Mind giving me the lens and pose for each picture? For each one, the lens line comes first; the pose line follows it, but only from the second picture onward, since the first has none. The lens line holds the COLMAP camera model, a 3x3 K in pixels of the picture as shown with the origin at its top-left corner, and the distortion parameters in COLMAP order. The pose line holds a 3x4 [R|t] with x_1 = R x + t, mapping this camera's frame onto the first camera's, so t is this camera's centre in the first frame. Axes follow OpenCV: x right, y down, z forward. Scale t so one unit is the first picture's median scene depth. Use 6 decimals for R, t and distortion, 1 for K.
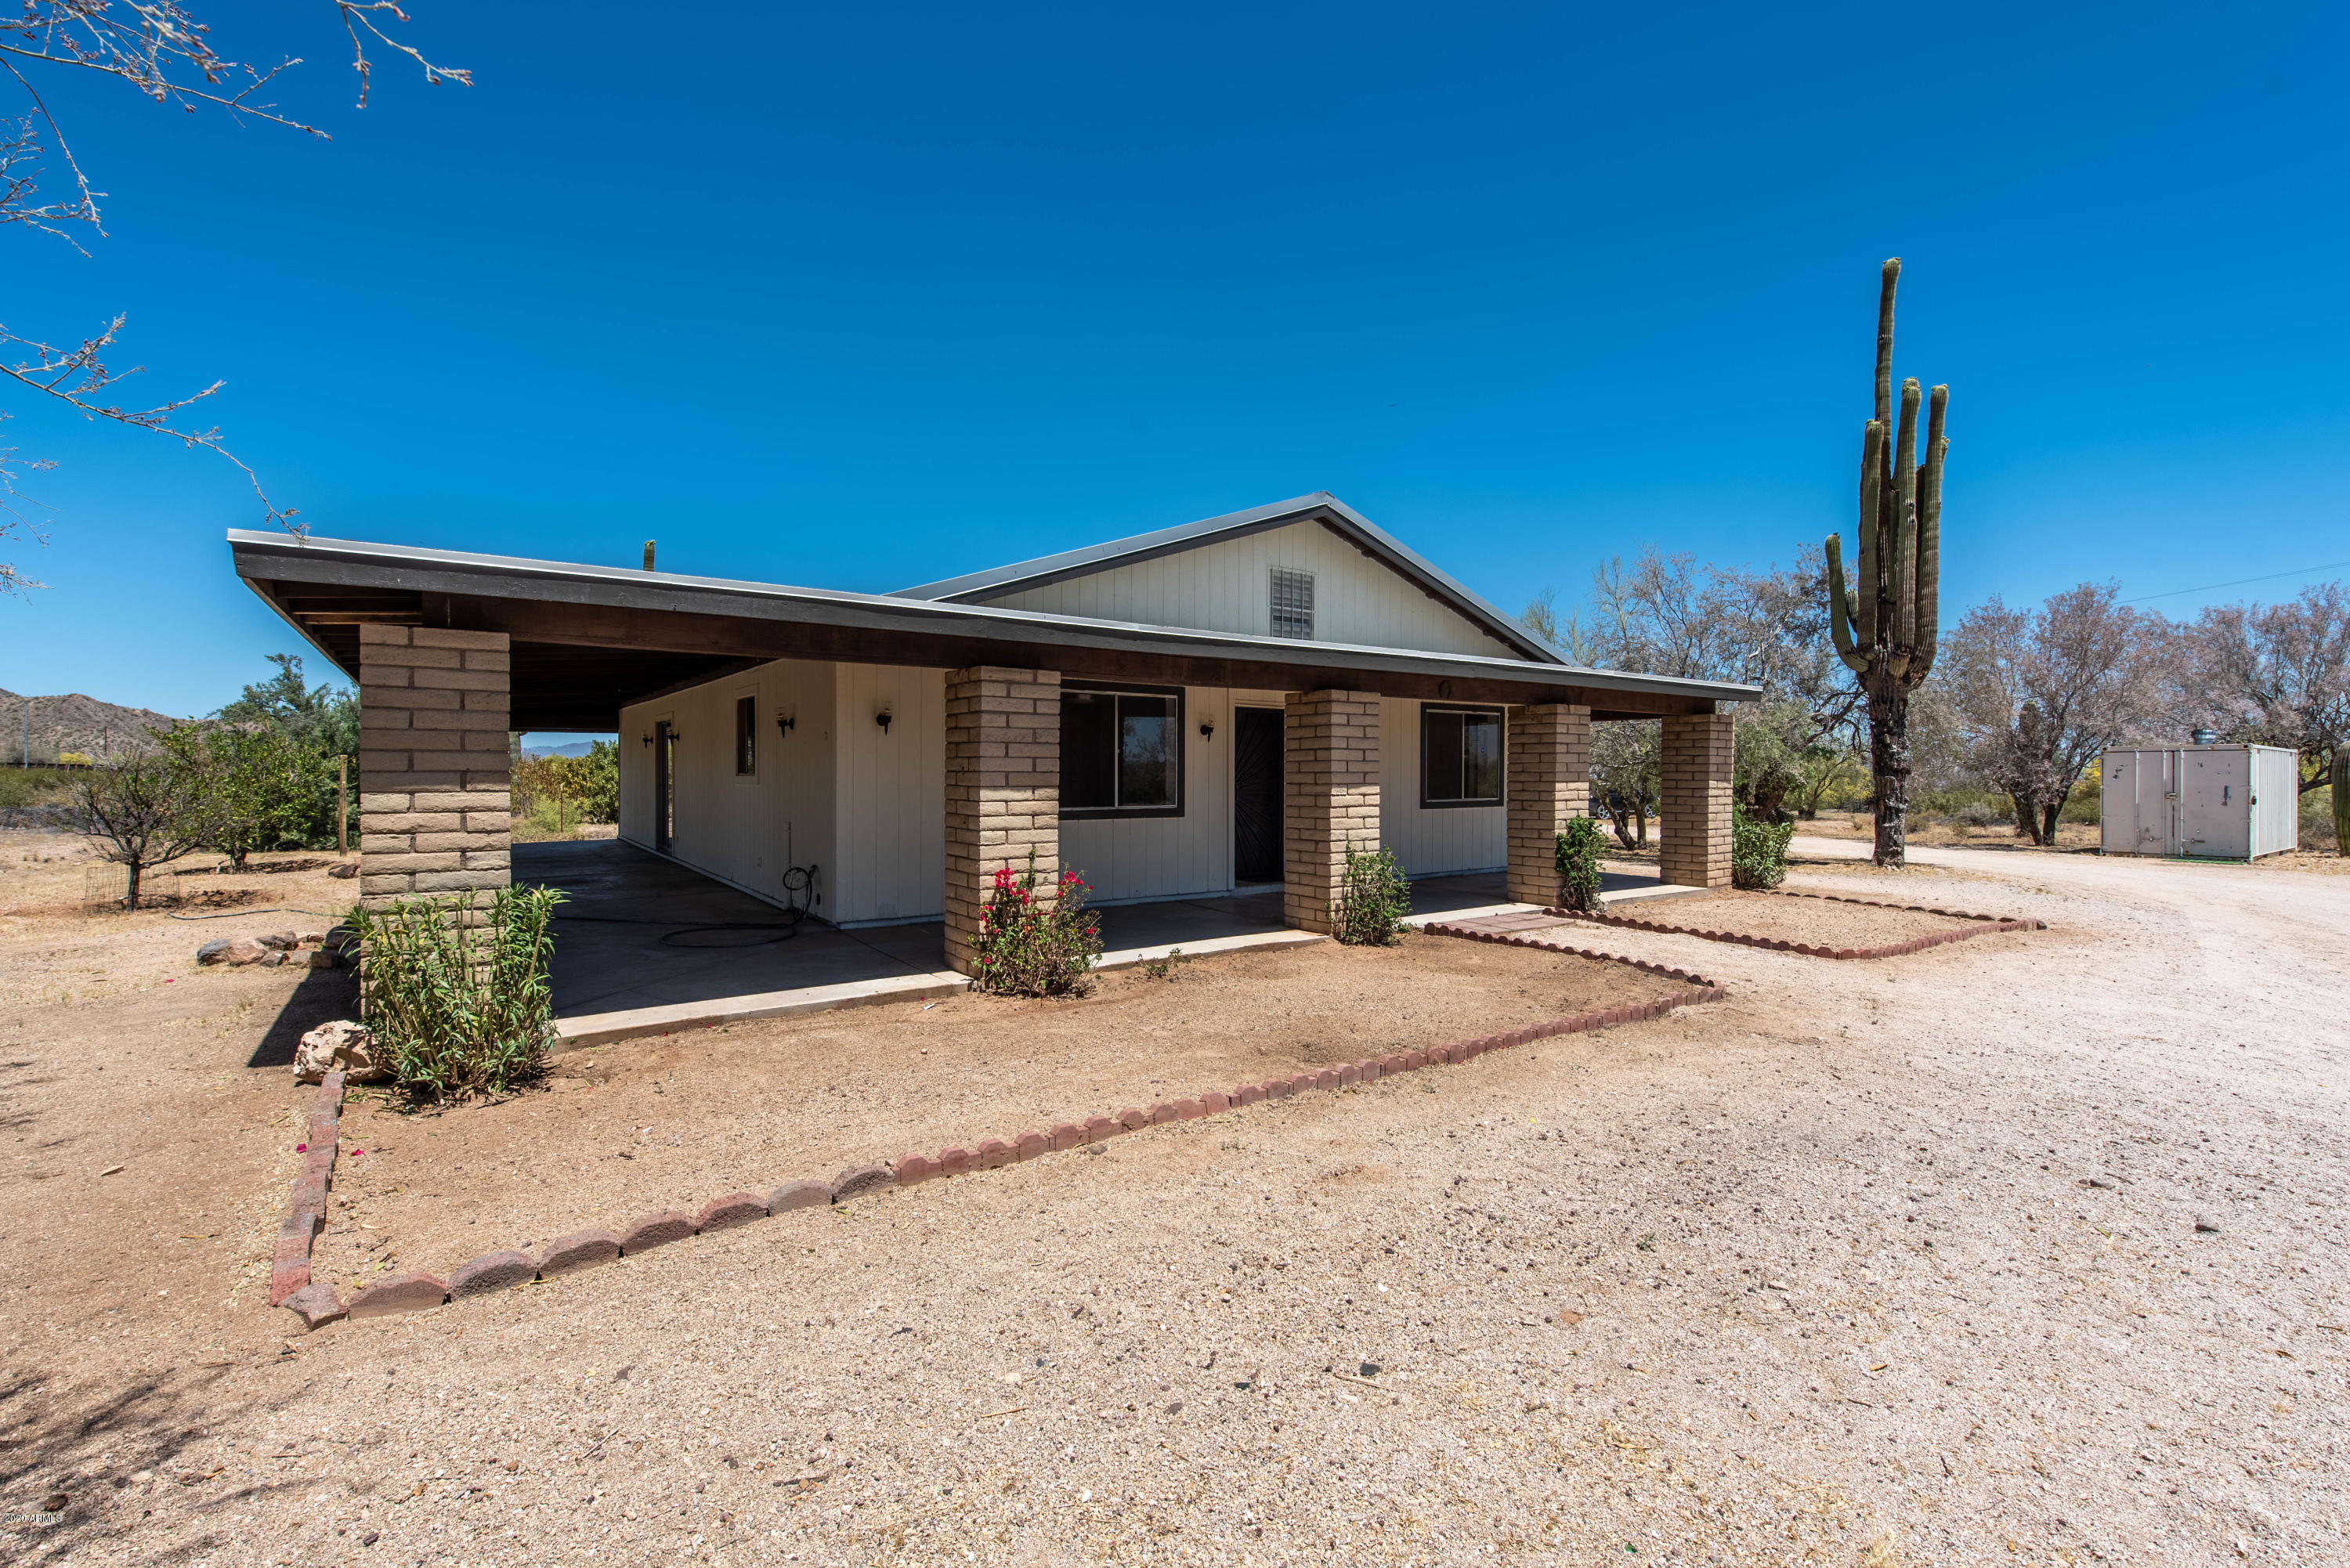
lens RADIAL K [[996.4, 0, 1182.1], [0, 996.4, 787.1], [0, 0, 1]] dist [0.003706, 0.000215]
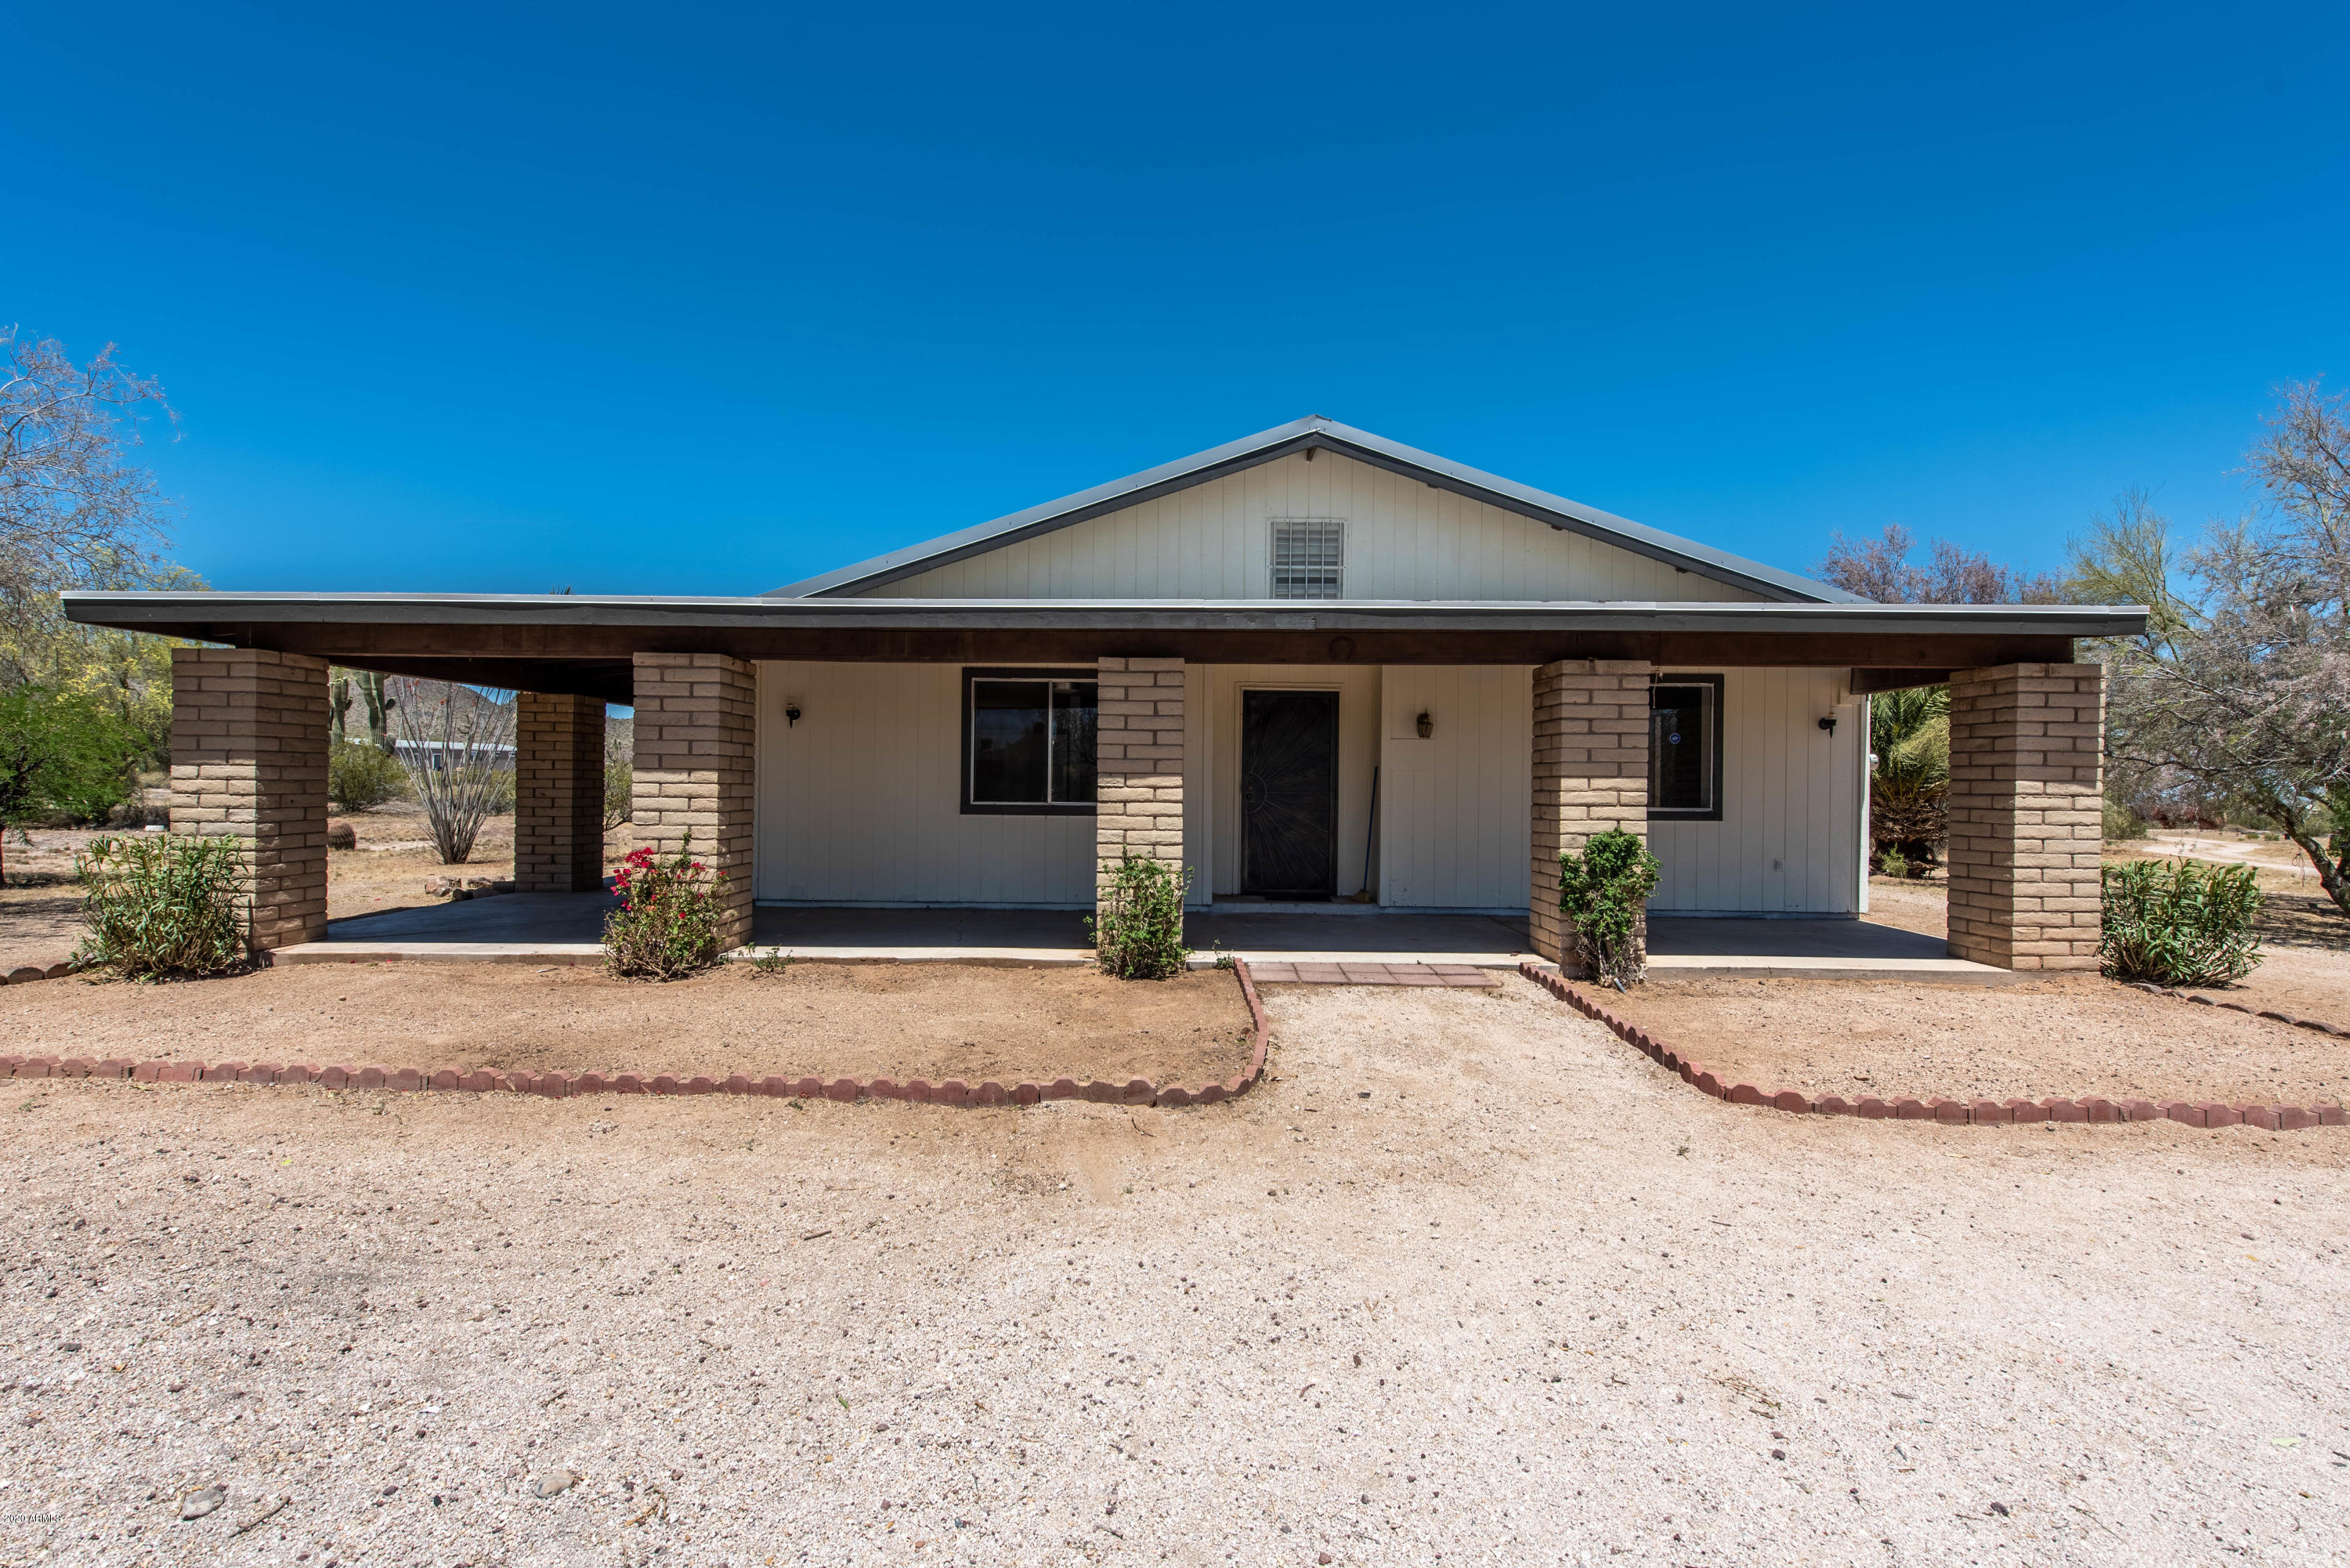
lens RADIAL K [[996.4, 0, 1182.1], [0, 996.4, 787.1], [0, 0, 1]] dist [0.003706, 0.000215]
pose [[0.812020, 0.015222, -0.583431, 0.657588], [-0.017151, 0.999850, 0.002216, 0.005245], [0.583377, 0.008207, 0.812160, 0.365633]]
